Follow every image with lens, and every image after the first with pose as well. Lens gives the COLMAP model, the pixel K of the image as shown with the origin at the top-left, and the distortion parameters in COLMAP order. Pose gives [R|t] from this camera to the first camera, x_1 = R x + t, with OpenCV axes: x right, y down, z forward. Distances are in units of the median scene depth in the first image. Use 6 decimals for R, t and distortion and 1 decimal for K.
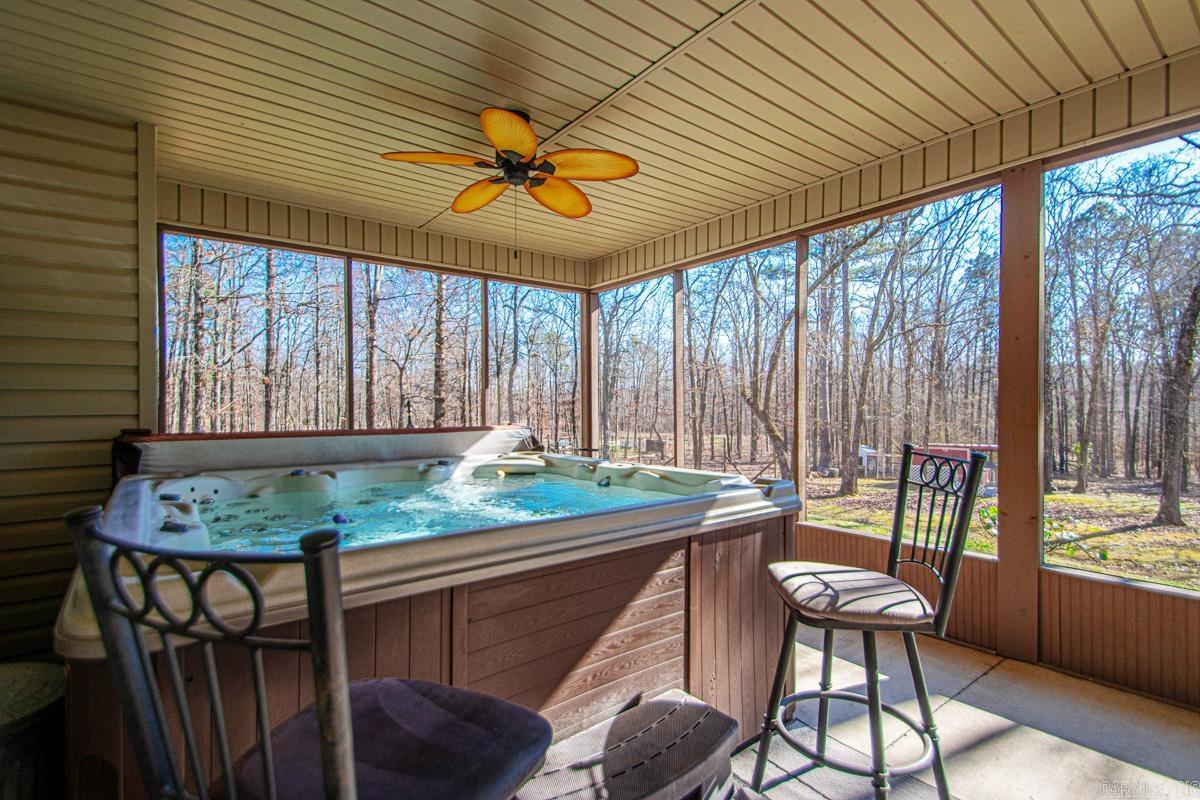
lens RADIAL K [[580.0, 0, 600.8], [0, 580.0, 408.4], [0, 0, 1]] dist [0.017010, -0.000108]
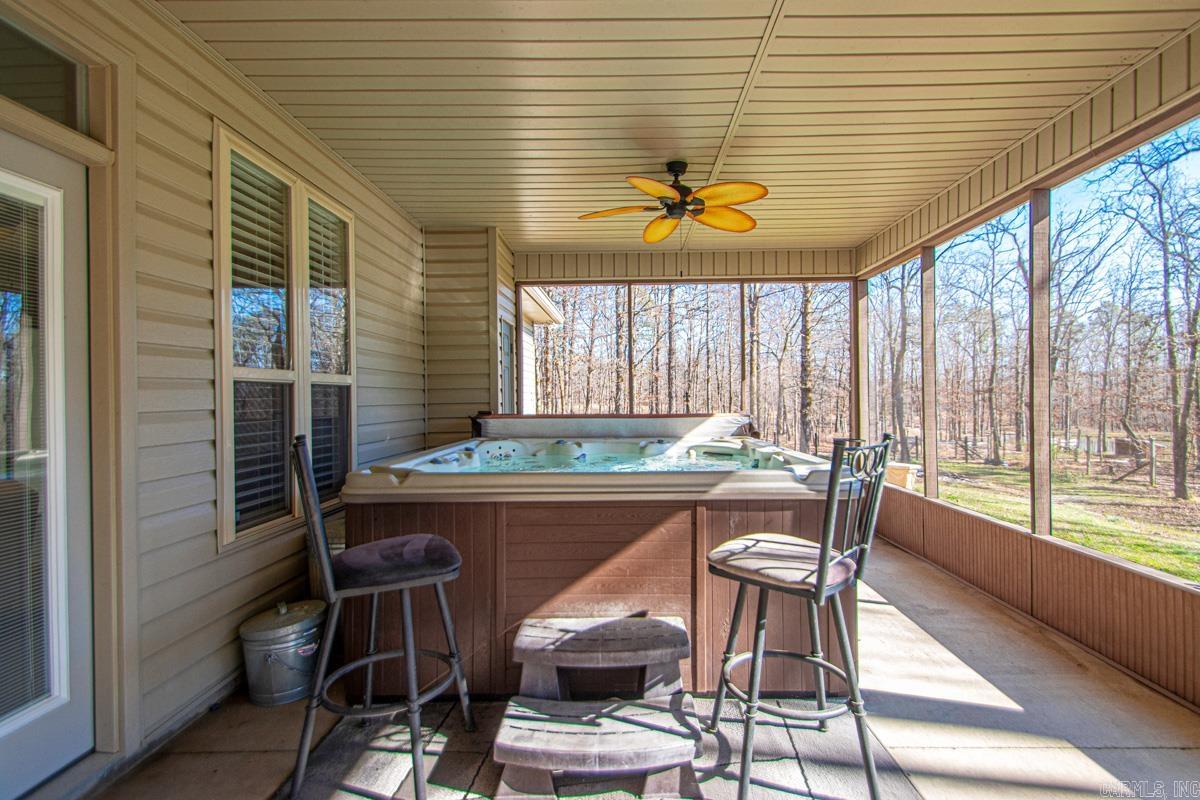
lens RADIAL K [[580.8, 0, 601.1], [0, 580.8, 404.8], [0, 0, 1]] dist [0.001278, -0.000234]
pose [[0.759102, 0.006239, -0.650941, 0.478693], [0.001488, 0.999935, 0.011320, -0.000318], [0.650970, -0.009562, 0.759044, -0.044984]]
